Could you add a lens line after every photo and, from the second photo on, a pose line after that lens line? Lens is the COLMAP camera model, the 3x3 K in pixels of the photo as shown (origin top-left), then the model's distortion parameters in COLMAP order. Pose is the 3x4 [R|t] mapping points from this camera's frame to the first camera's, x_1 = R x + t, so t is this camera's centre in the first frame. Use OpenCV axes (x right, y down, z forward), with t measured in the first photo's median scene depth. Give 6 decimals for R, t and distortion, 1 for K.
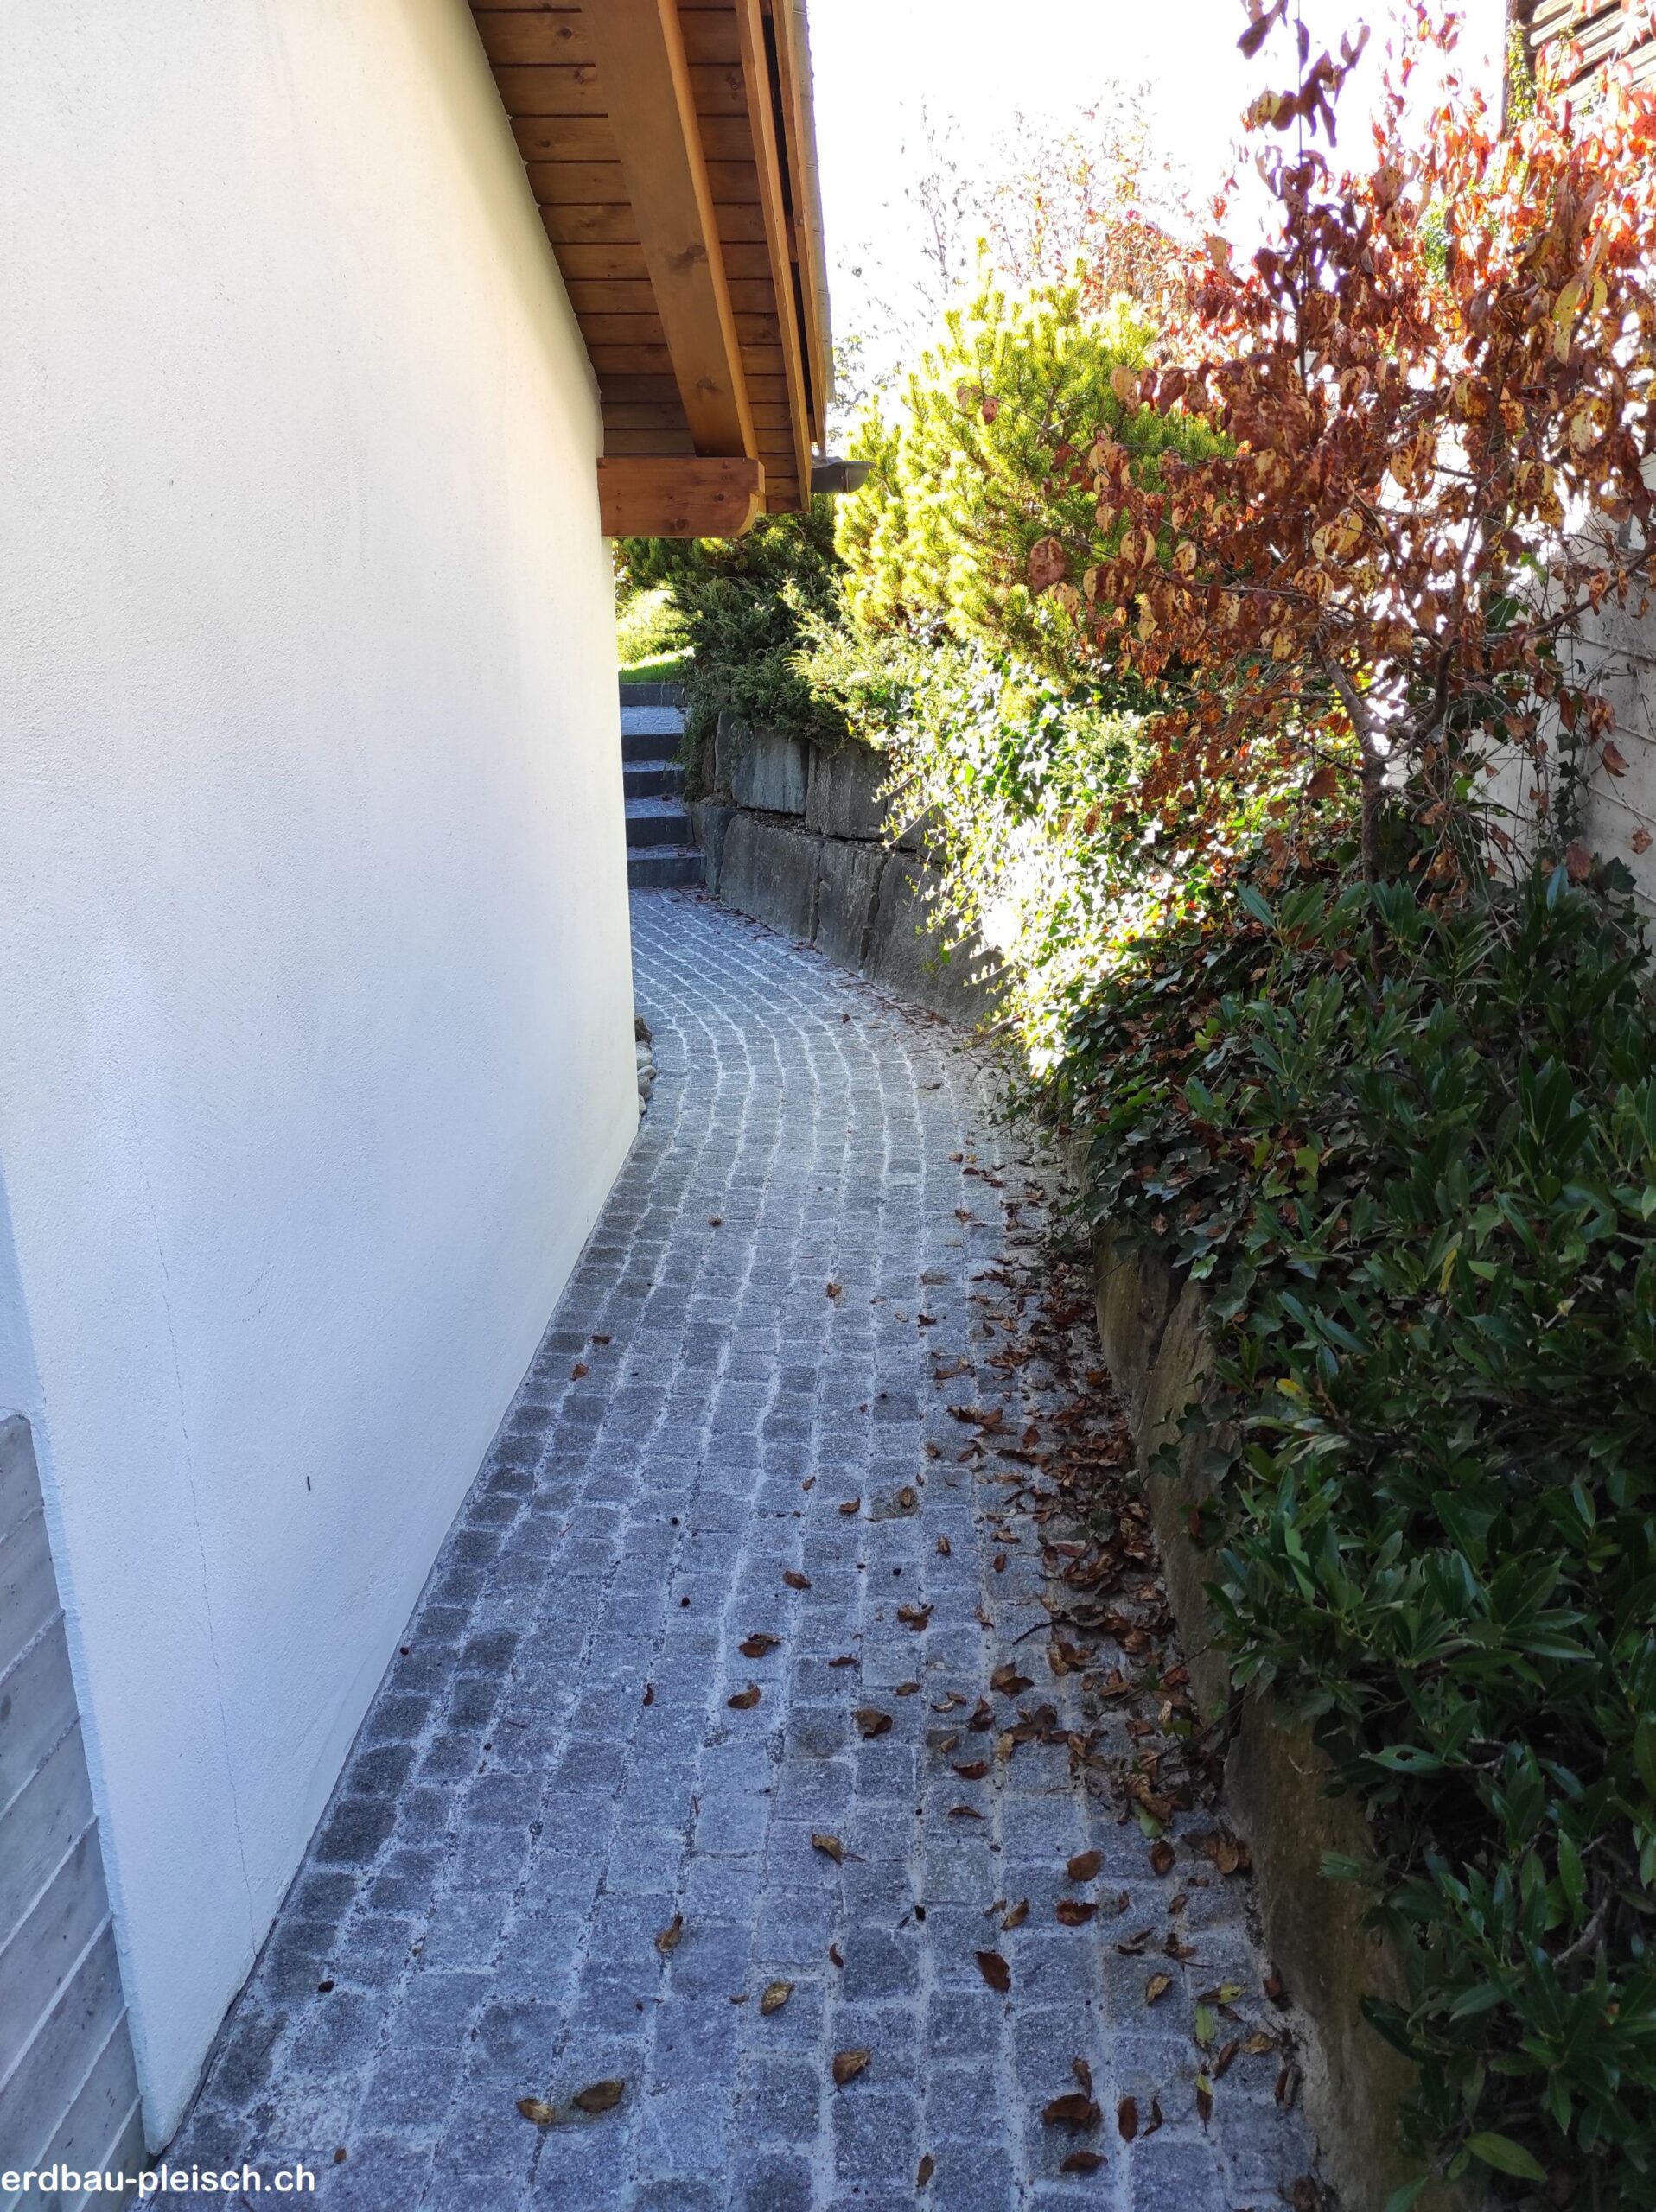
lens RADIAL K [[1641.8, 0, 828.0], [0, 1641.8, 1106.0], [0, 0, 1]] dist [0.067724, -0.072466]
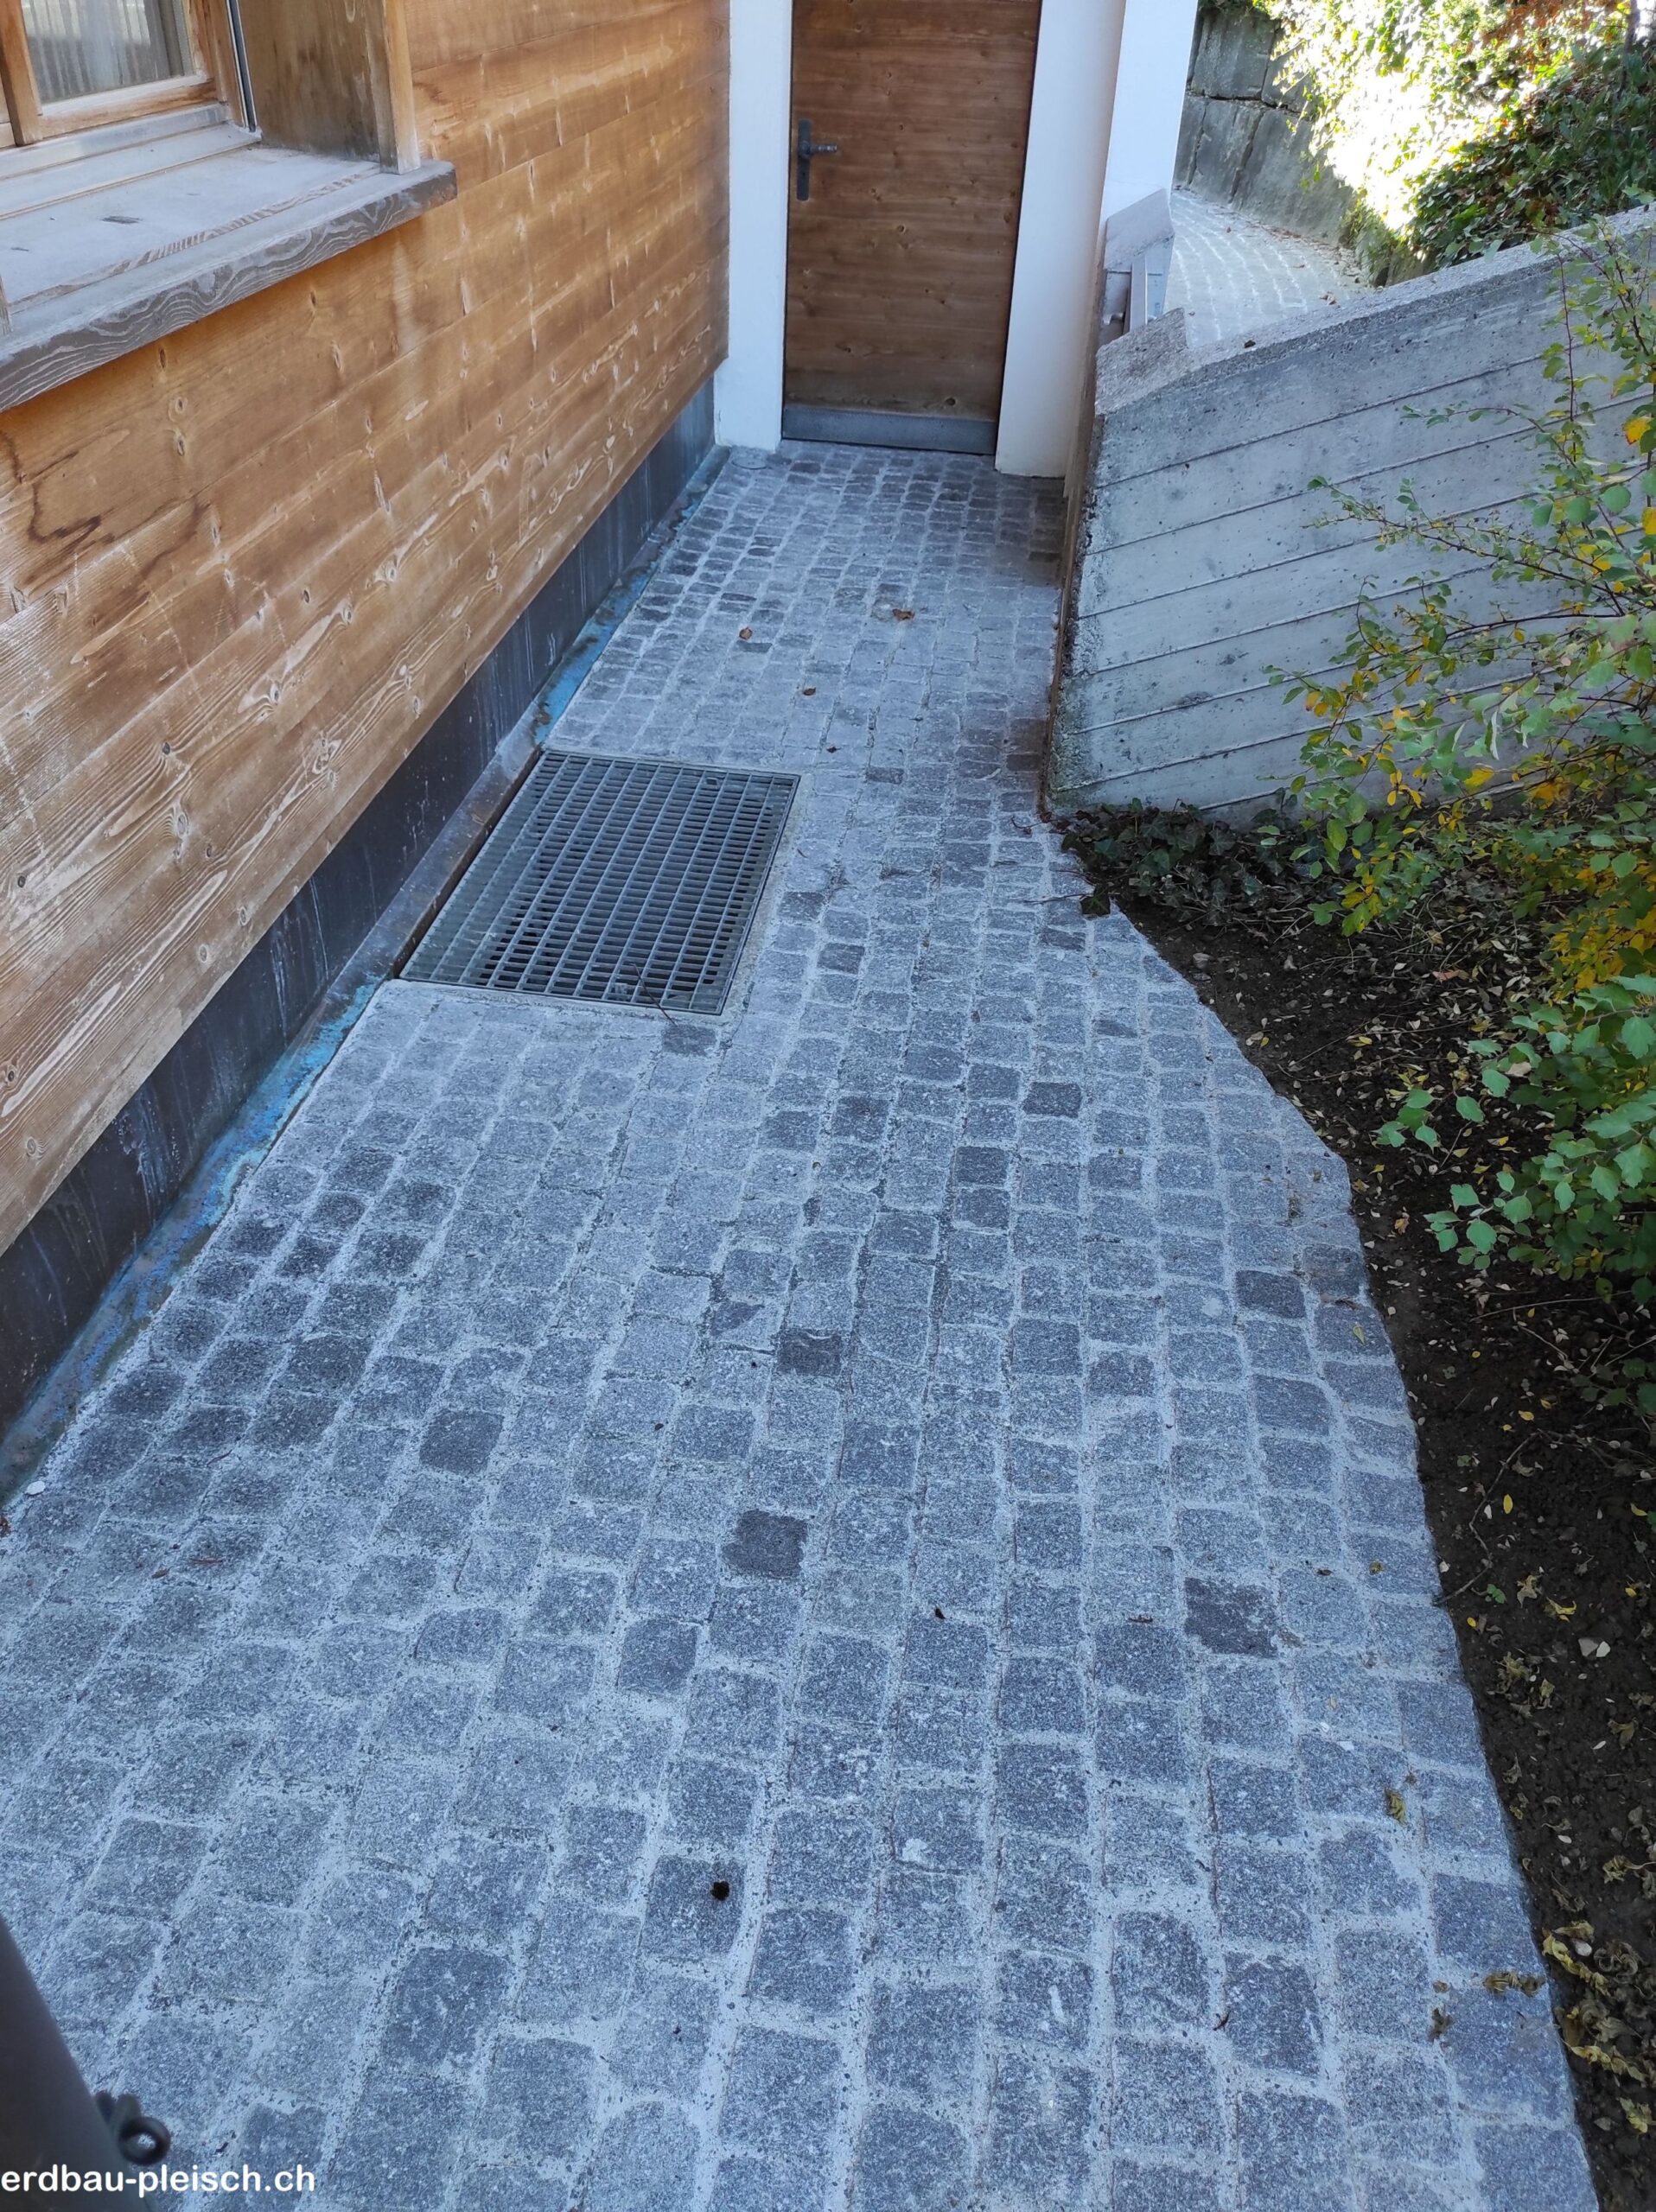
lens RADIAL K [[1641.8, 0, 828.0], [0, 1641.8, 1106.0], [0, 0, 1]] dist [0.067724, -0.072466]
pose [[0.994970, 0.088198, -0.047493, -0.197878], [-0.067667, 0.941354, 0.330565, 0.206839], [0.073863, -0.325689, 0.942587, -0.646665]]
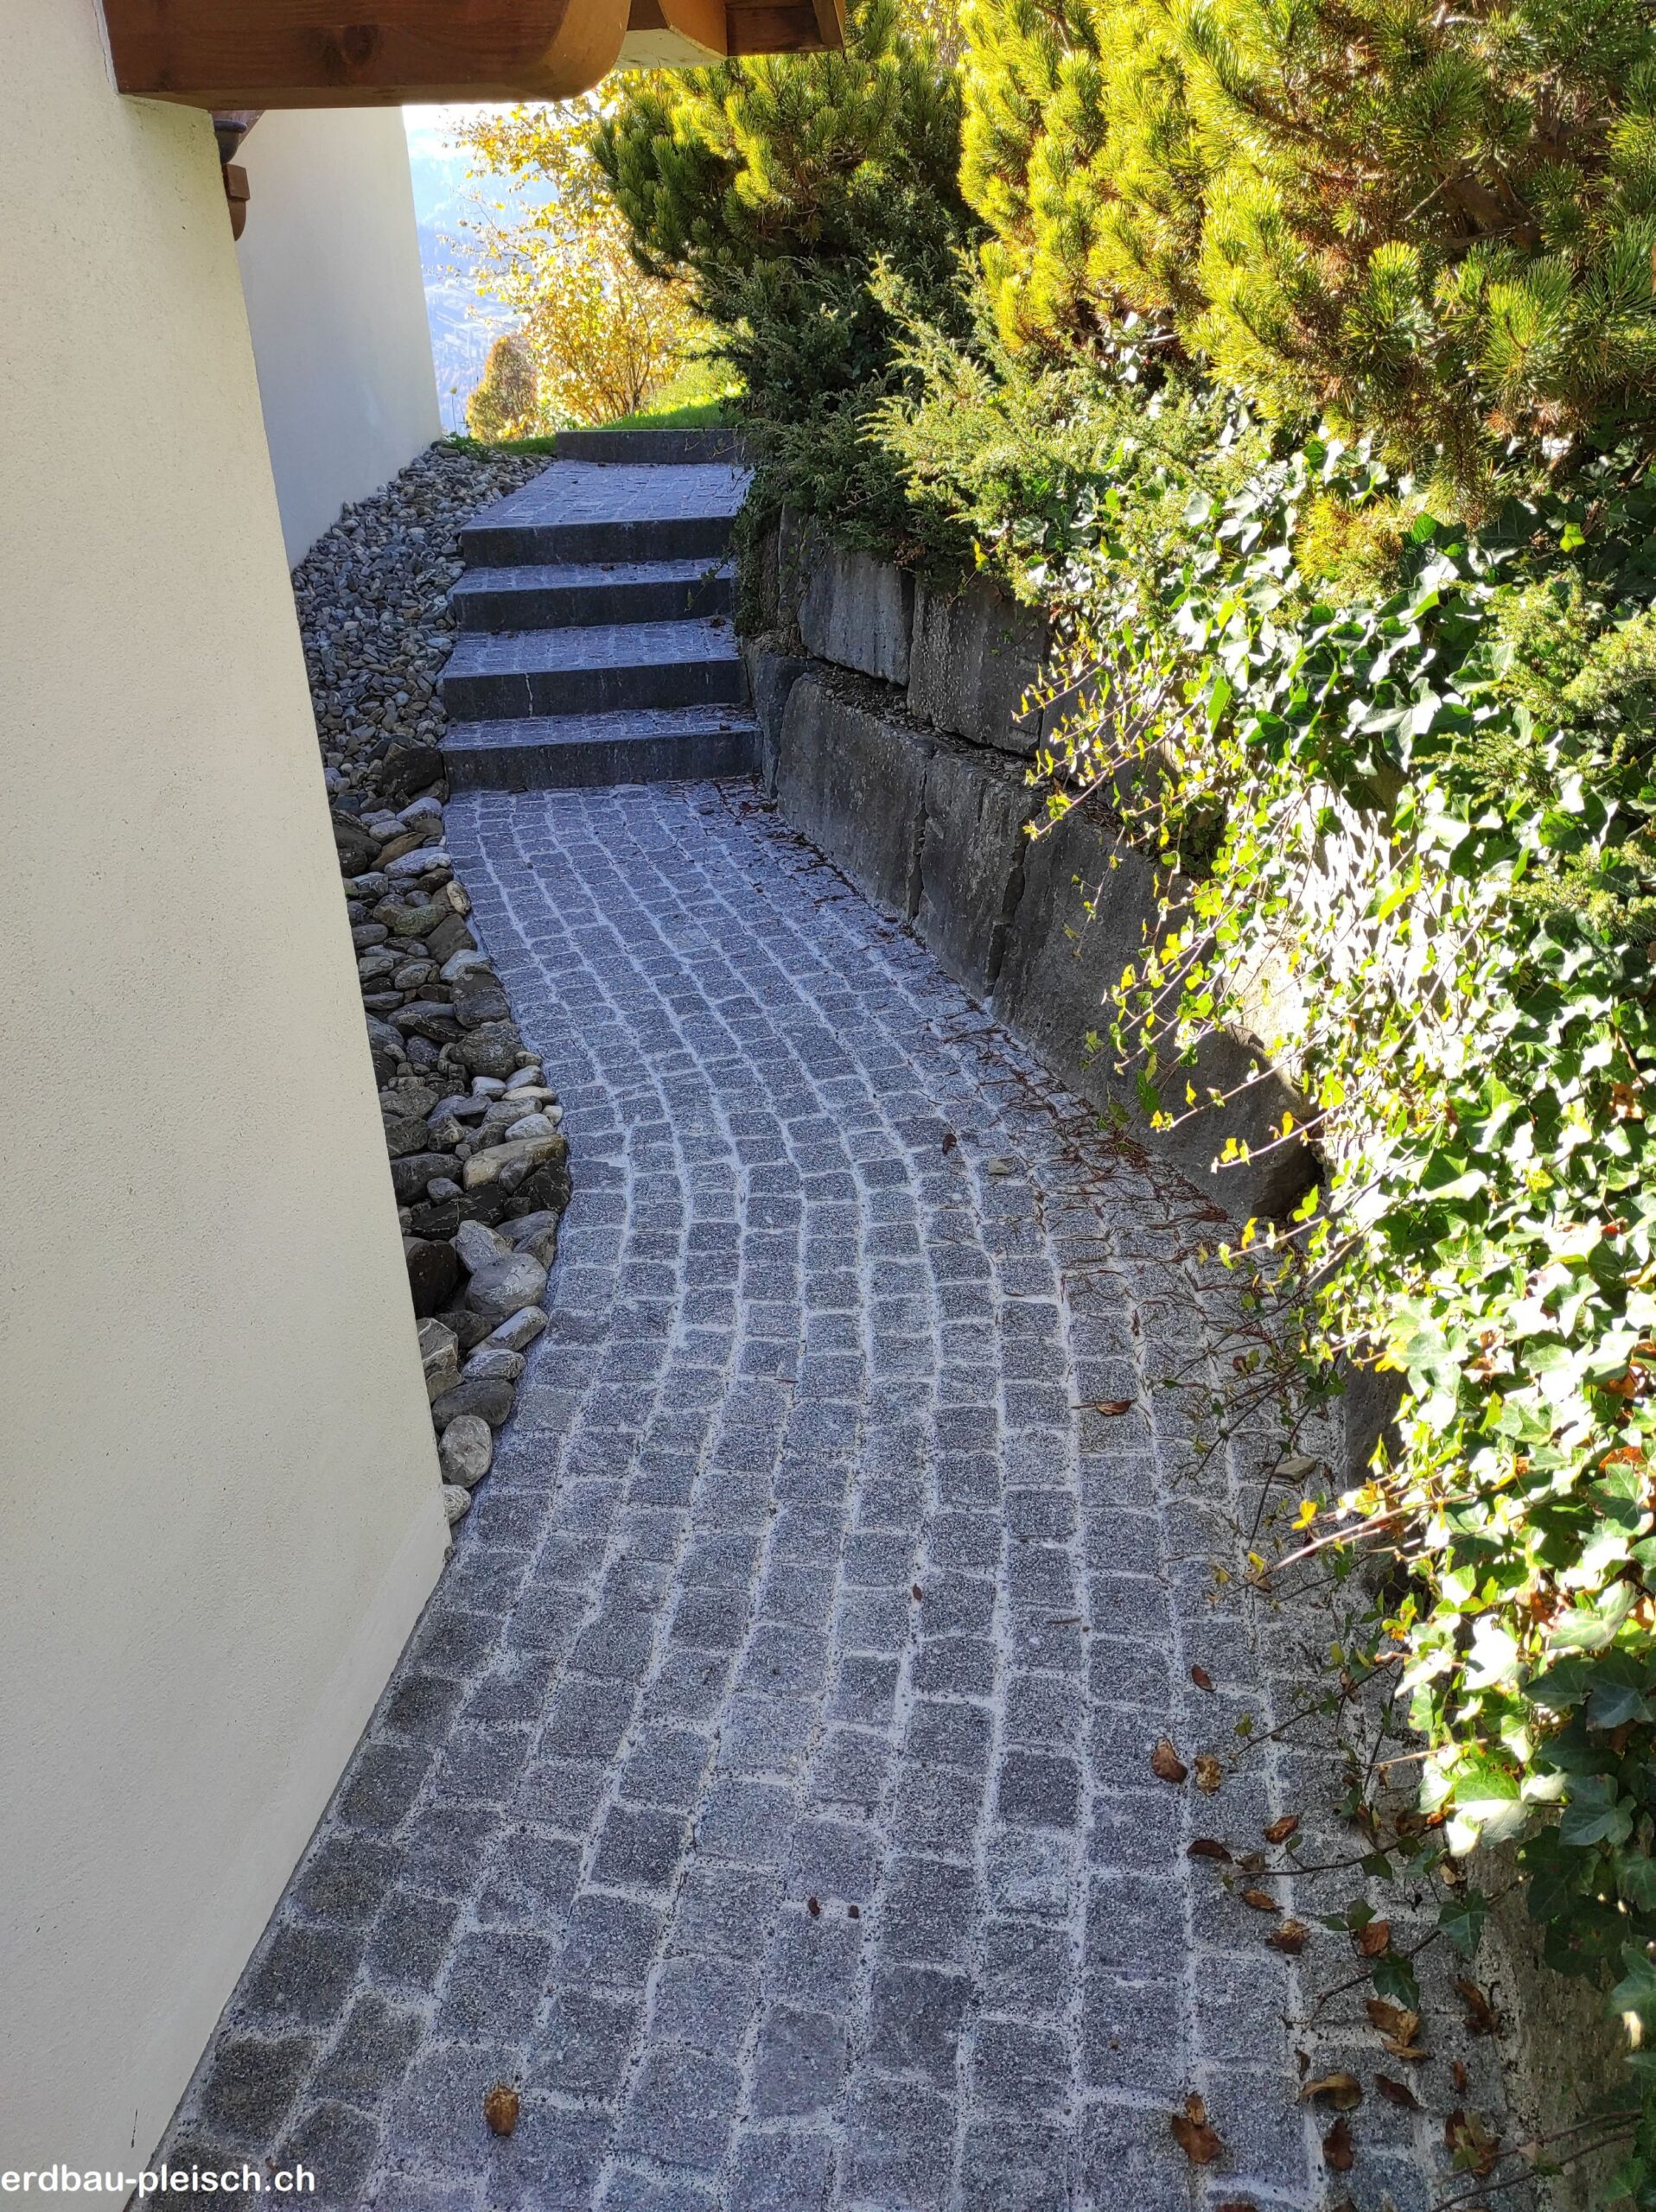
lens RADIAL K [[1641.8, 0, 828.0], [0, 1641.8, 1106.0], [0, 0, 1]] dist [0.067724, -0.072466]
pose [[0.994853, 0.027729, -0.097457, 0.022819], [-0.012173, 0.987568, 0.156721, -0.143624], [0.100592, -0.154728, 0.982823, 0.467380]]
